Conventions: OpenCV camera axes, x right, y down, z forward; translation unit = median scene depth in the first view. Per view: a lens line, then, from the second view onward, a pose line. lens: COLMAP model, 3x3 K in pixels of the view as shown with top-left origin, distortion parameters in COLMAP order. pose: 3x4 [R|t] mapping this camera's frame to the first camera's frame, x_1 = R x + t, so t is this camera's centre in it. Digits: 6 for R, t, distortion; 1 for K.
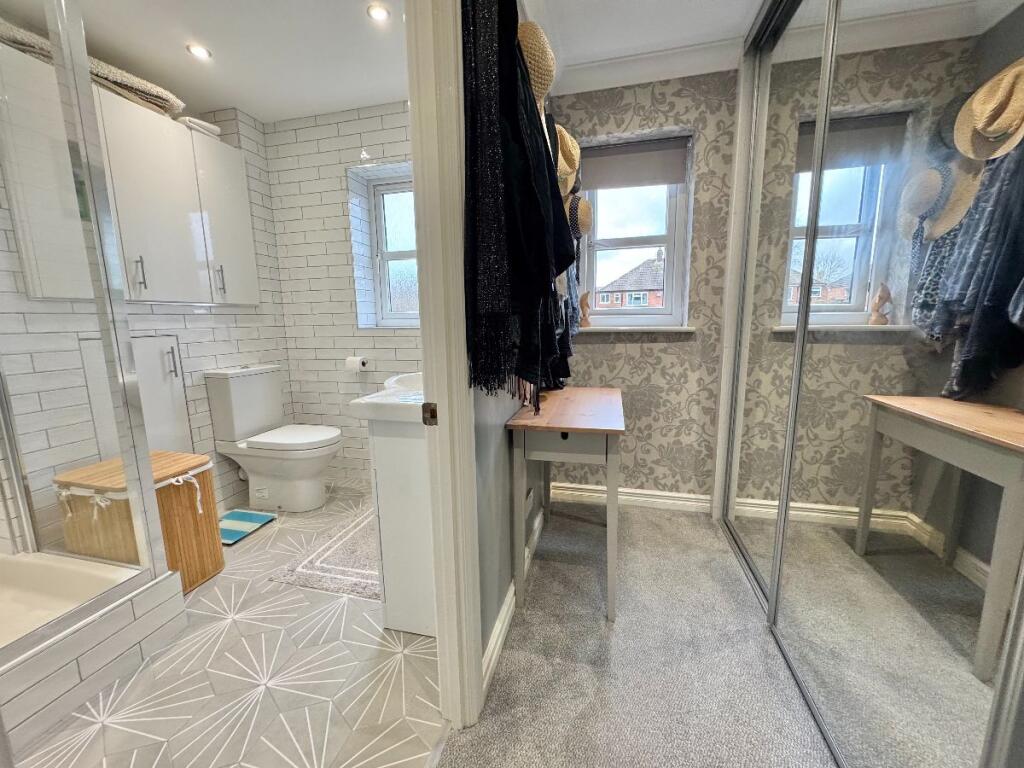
lens RADIAL K [[407.8, 0, 510.7], [0, 407.8, 385.4], [0, 0, 1]] dist [-0.003014, 0.001297]
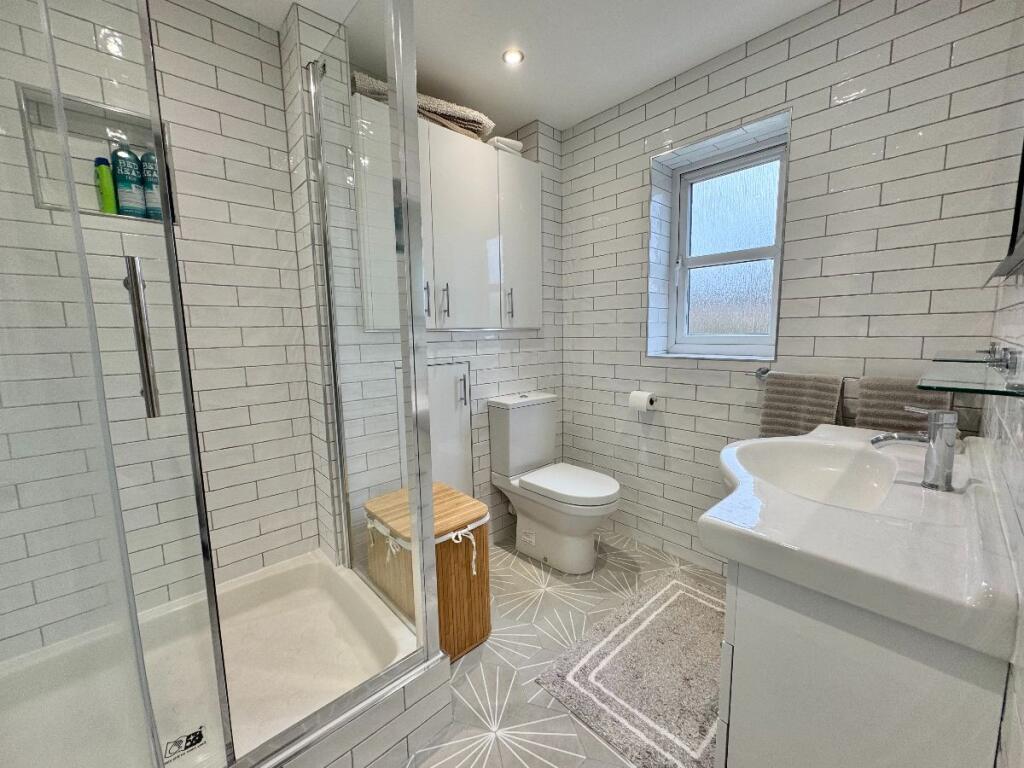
lens RADIAL K [[407.8, 0, 514.4], [0, 407.8, 383.1], [0, 0, 1]] dist [-0.003014, 0.001297]
pose [[0.841580, 0.065019, -0.536206, -0.204420], [-0.079775, 0.996803, -0.004337, -0.079331], [0.534210, 0.046426, 0.844076, 0.239067]]
